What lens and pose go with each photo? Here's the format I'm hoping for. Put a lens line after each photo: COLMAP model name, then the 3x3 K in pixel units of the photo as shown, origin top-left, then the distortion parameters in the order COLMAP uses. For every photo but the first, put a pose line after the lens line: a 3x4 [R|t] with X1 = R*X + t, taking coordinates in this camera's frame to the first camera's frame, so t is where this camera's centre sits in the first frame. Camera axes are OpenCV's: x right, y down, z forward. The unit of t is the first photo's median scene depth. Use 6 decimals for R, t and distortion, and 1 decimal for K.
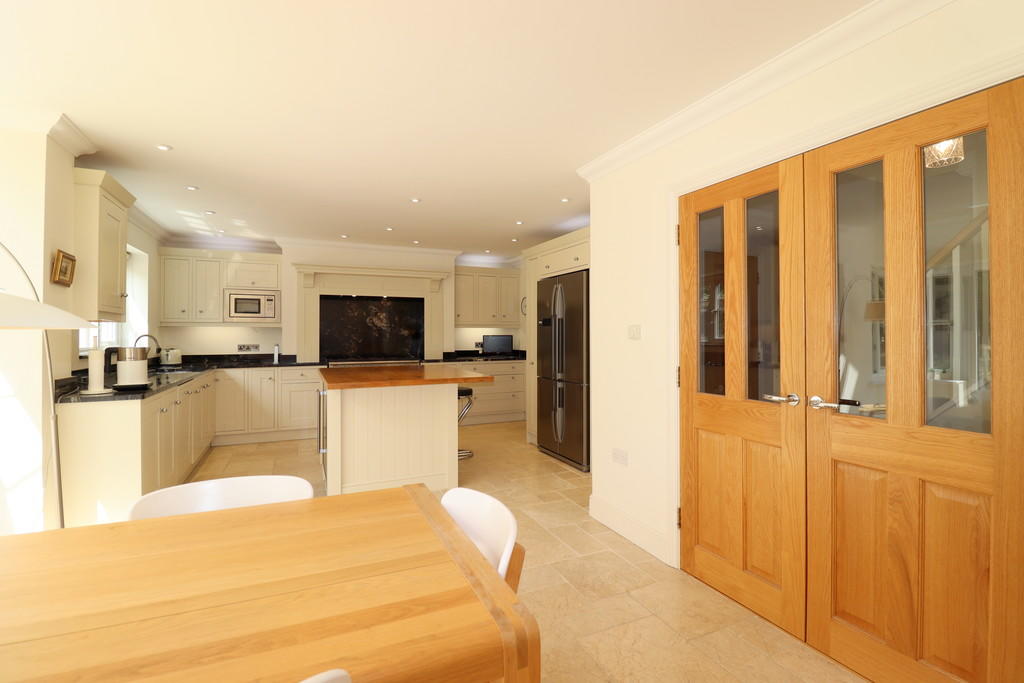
lens RADIAL K [[485.0, 0, 523.0], [0, 485.0, 332.5], [0, 0, 1]] dist [-0.013188, -0.003938]
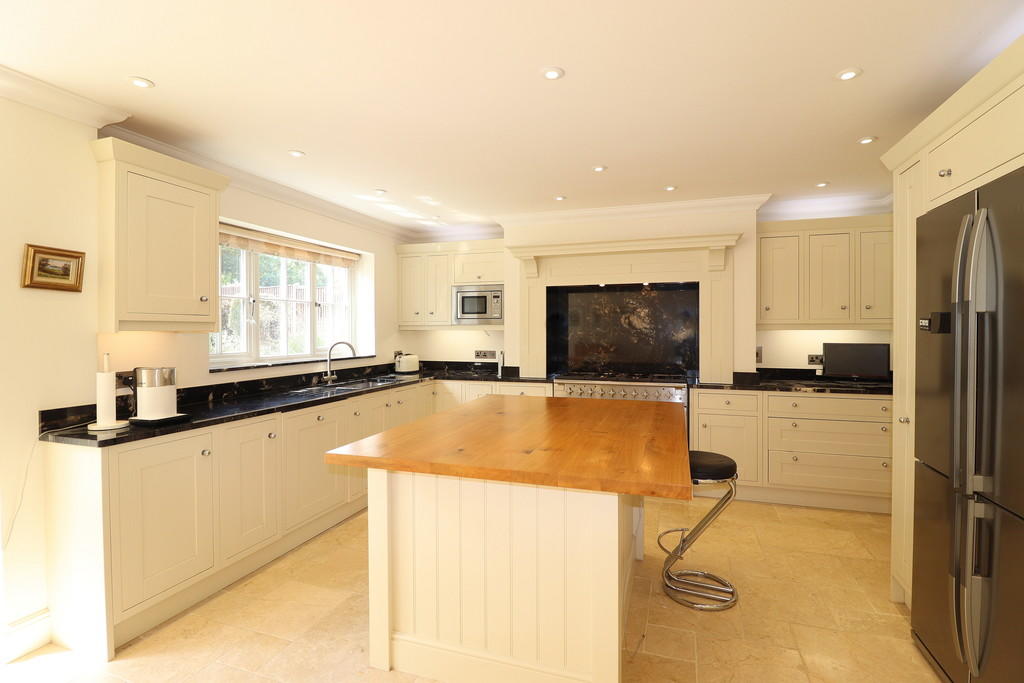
lens RADIAL K [[485.0, 0, 515.3], [0, 485.0, 334.6], [0, 0, 1]] dist [-0.013188, -0.003938]
pose [[0.716466, 0.008053, -0.697576, 0.061987], [0.003077, 0.999887, 0.014704, -0.016114], [0.697616, -0.012681, 0.716360, 0.447200]]
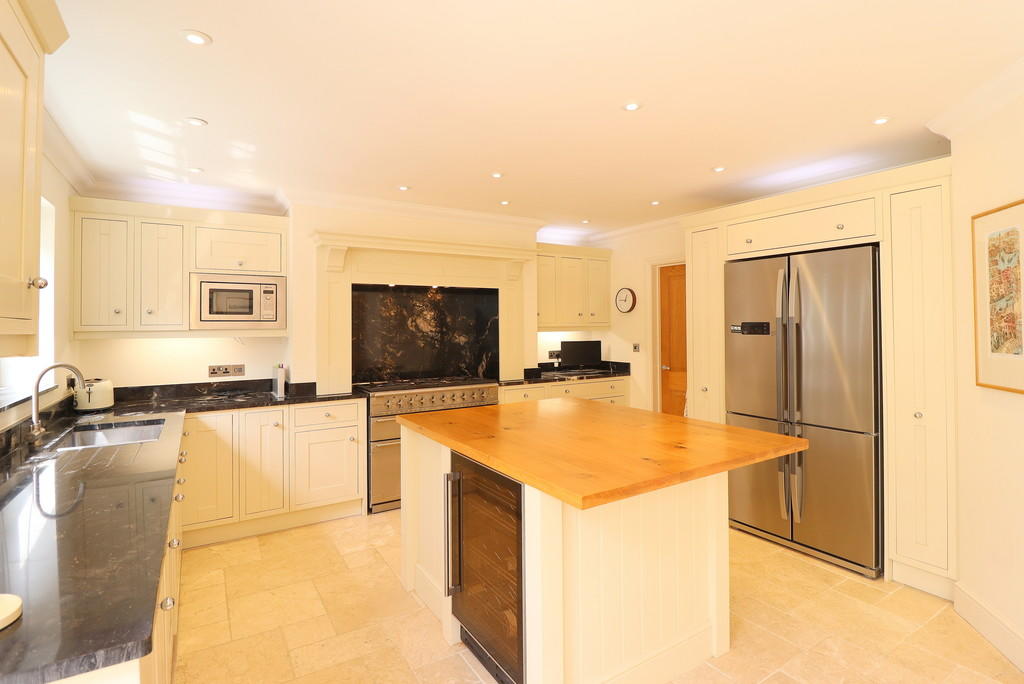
lens RADIAL K [[513.2, 0, 519.4], [0, 513.2, 320.3], [0, 0, 1]] dist [-0.013015, -0.003283]
pose [[0.991631, -0.006649, 0.128934, -0.297709], [0.007448, 0.999956, -0.005721, -0.026101], [-0.128890, 0.006633, 0.991637, 0.328778]]
